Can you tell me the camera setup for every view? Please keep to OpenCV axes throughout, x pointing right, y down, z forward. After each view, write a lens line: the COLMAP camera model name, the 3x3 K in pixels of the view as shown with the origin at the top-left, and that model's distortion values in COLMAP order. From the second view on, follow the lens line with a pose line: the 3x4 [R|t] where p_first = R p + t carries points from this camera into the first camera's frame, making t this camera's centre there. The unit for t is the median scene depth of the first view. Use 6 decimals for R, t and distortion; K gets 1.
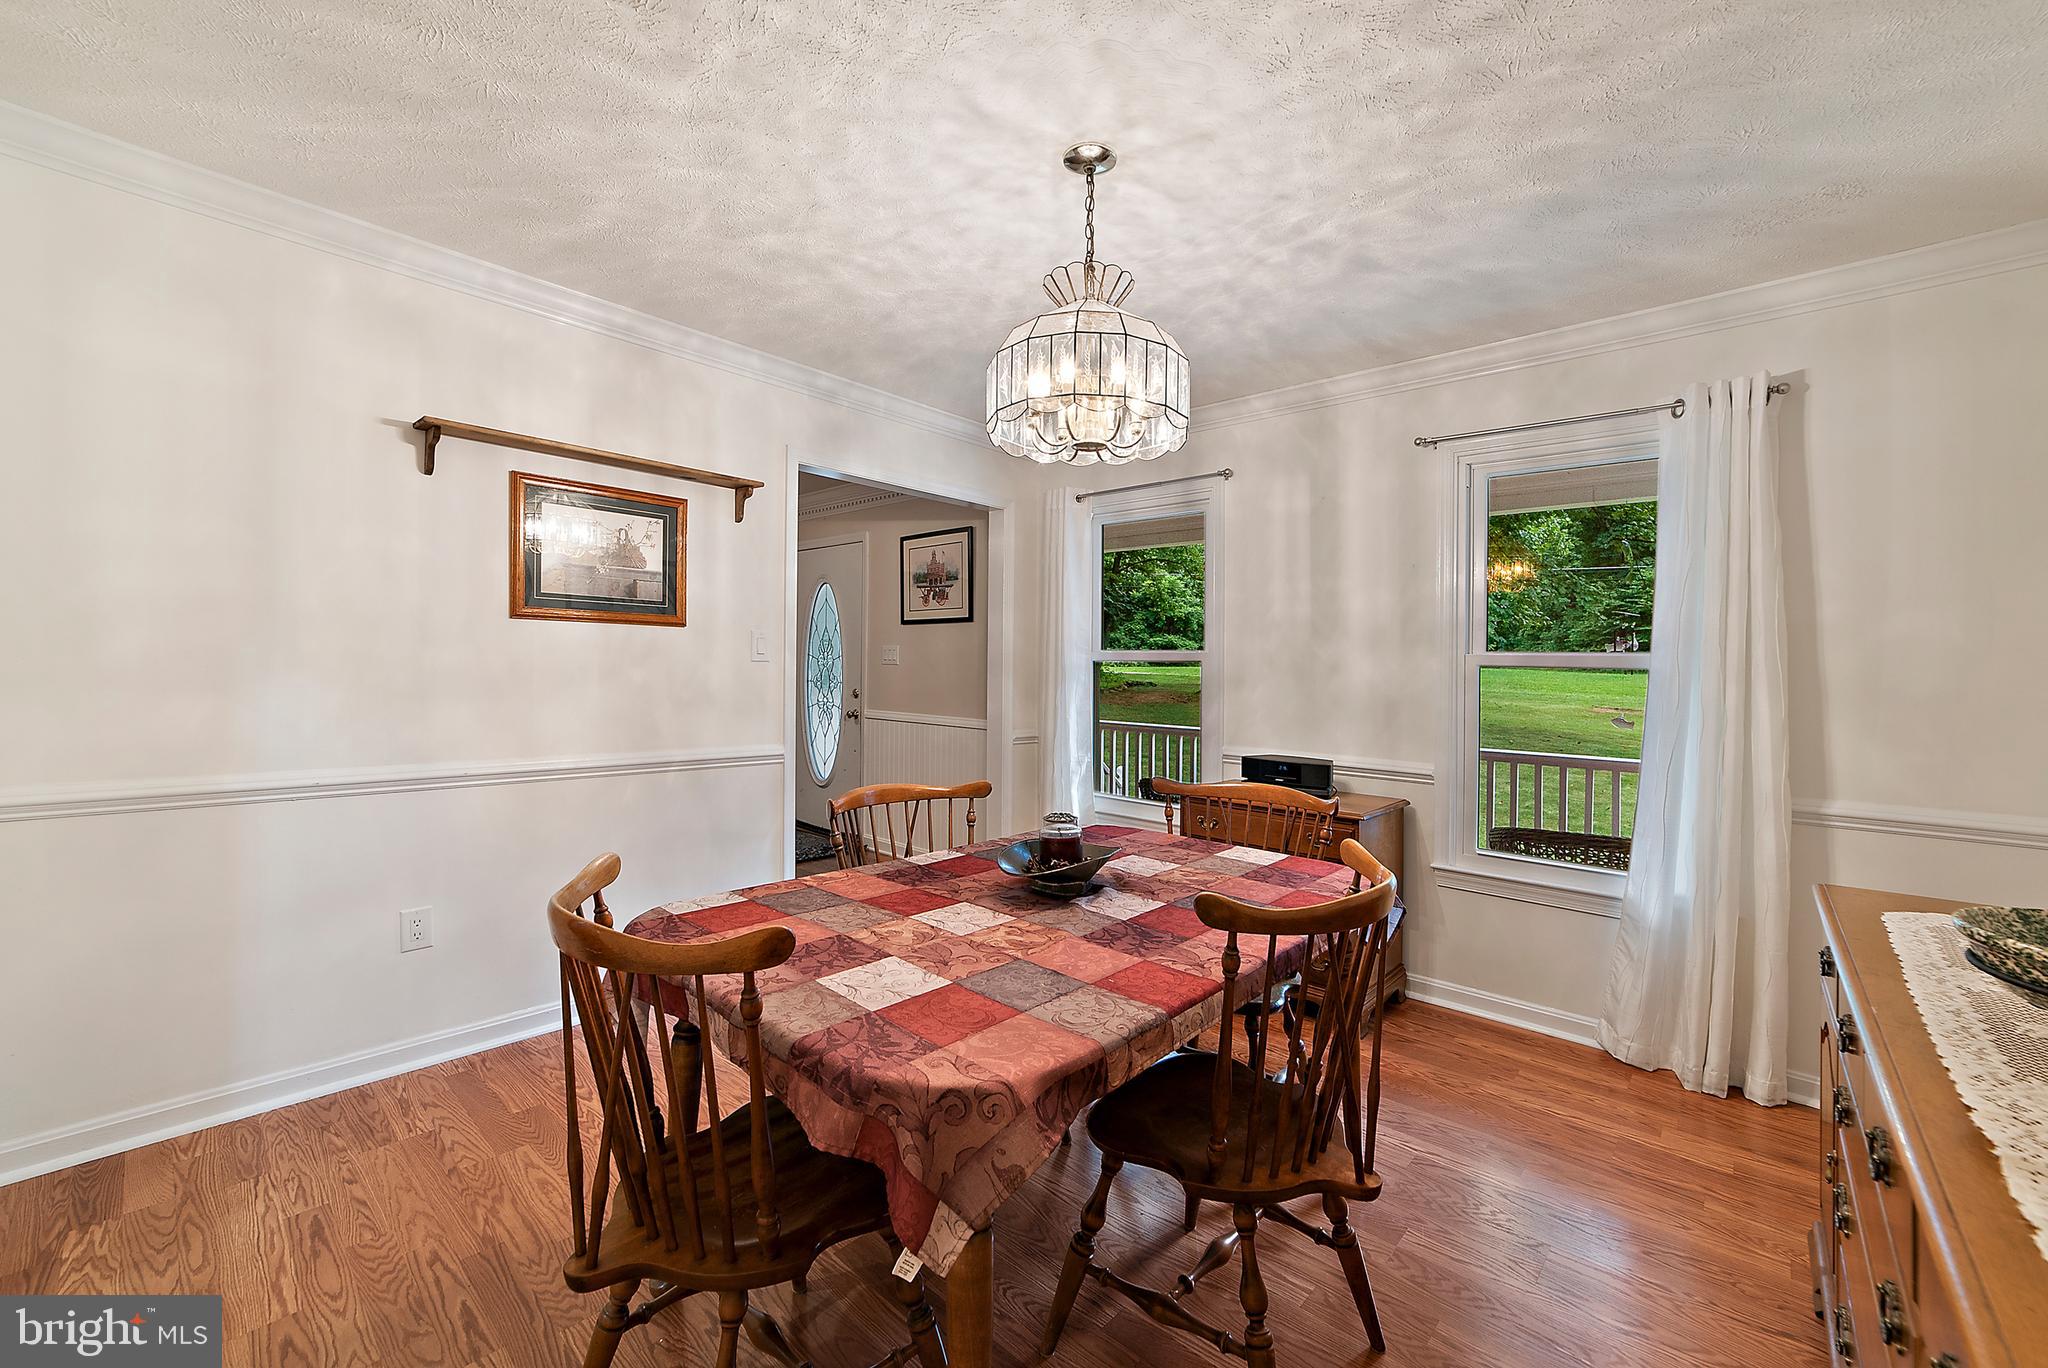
lens RADIAL K [[828.9, 0, 1018.0], [0, 828.9, 667.0], [0, 0, 1]] dist [-0.009441, 0.001695]
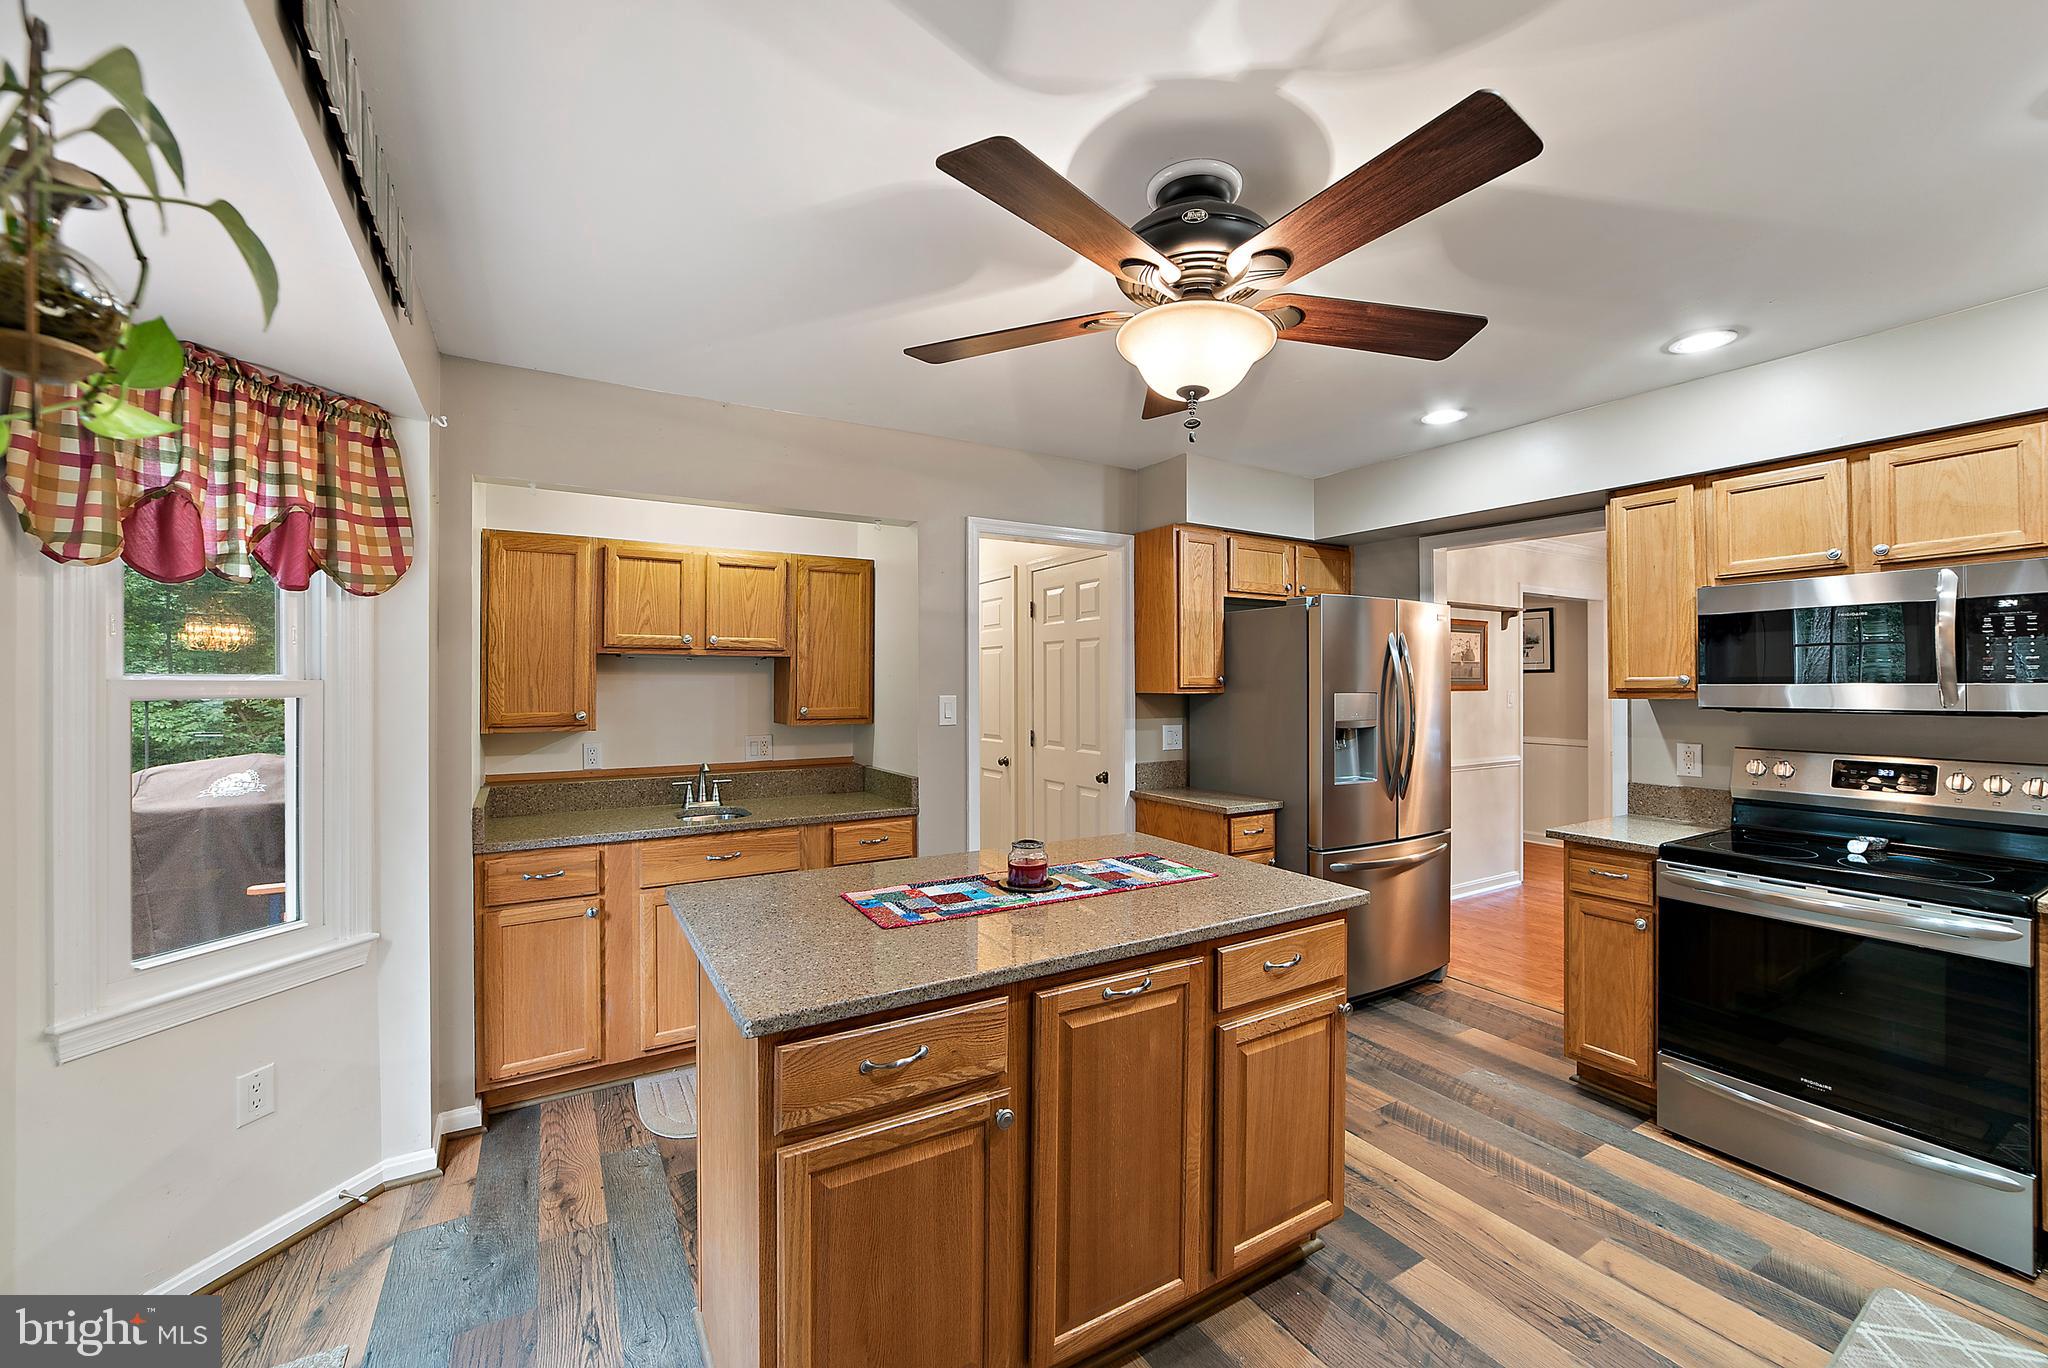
lens RADIAL K [[828.9, 0, 1037.6], [0, 828.9, 673.7], [0, 0, 1]] dist [-0.009441, 0.001695]
pose [[0.963353, -0.025291, -0.267043, -0.614903], [0.021241, 0.999612, -0.018046, -0.051362], [0.267396, 0.011713, 0.963516, -0.731849]]
